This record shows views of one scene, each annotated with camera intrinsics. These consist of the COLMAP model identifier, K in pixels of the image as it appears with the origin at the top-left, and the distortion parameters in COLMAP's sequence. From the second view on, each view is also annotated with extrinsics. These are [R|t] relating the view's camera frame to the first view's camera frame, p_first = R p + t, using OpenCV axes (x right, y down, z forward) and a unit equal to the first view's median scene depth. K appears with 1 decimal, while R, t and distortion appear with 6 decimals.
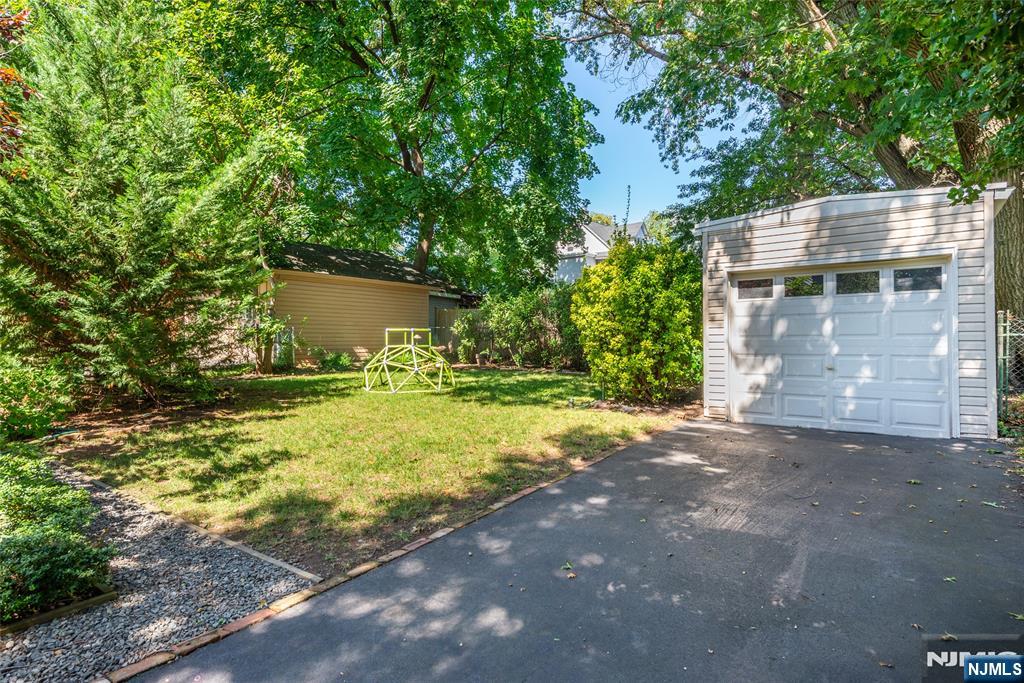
lens RADIAL K [[561.0, 0, 513.6], [0, 561.0, 340.6], [0, 0, 1]] dist [0.002527, -0.000325]
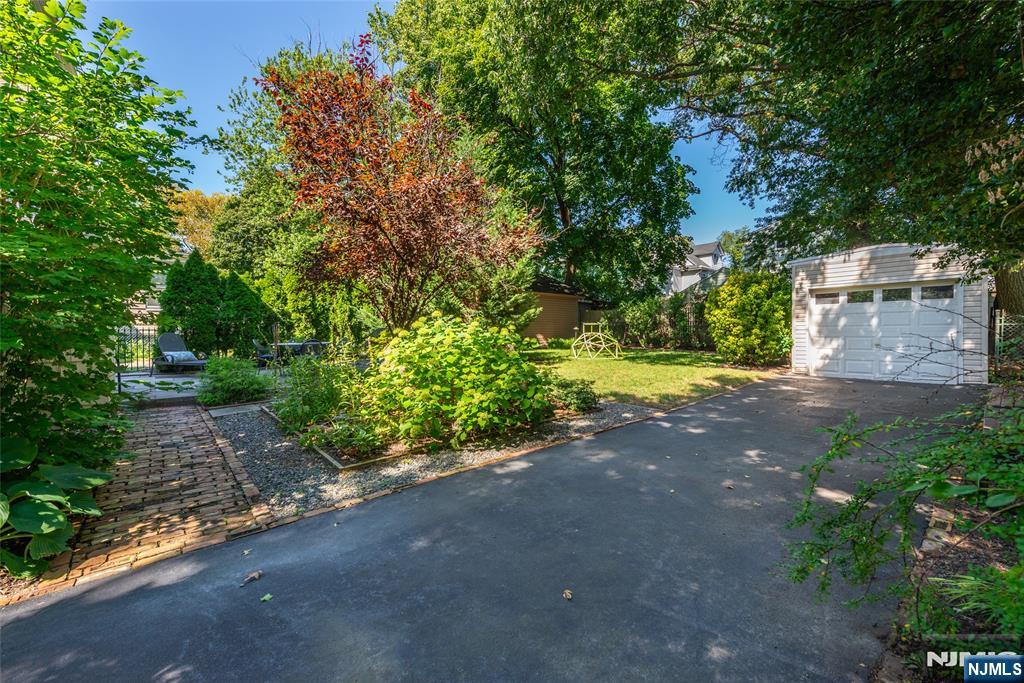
lens RADIAL K [[408.8, 0, 509.1], [0, 408.8, 340.5], [0, 0, 1]] dist [-0.010226, -0.000089]
pose [[0.972968, 0.003184, -0.230918, -0.220140], [0.001712, 0.999778, 0.020999, 0.007207], [0.230933, -0.020827, 0.972747, -0.422809]]
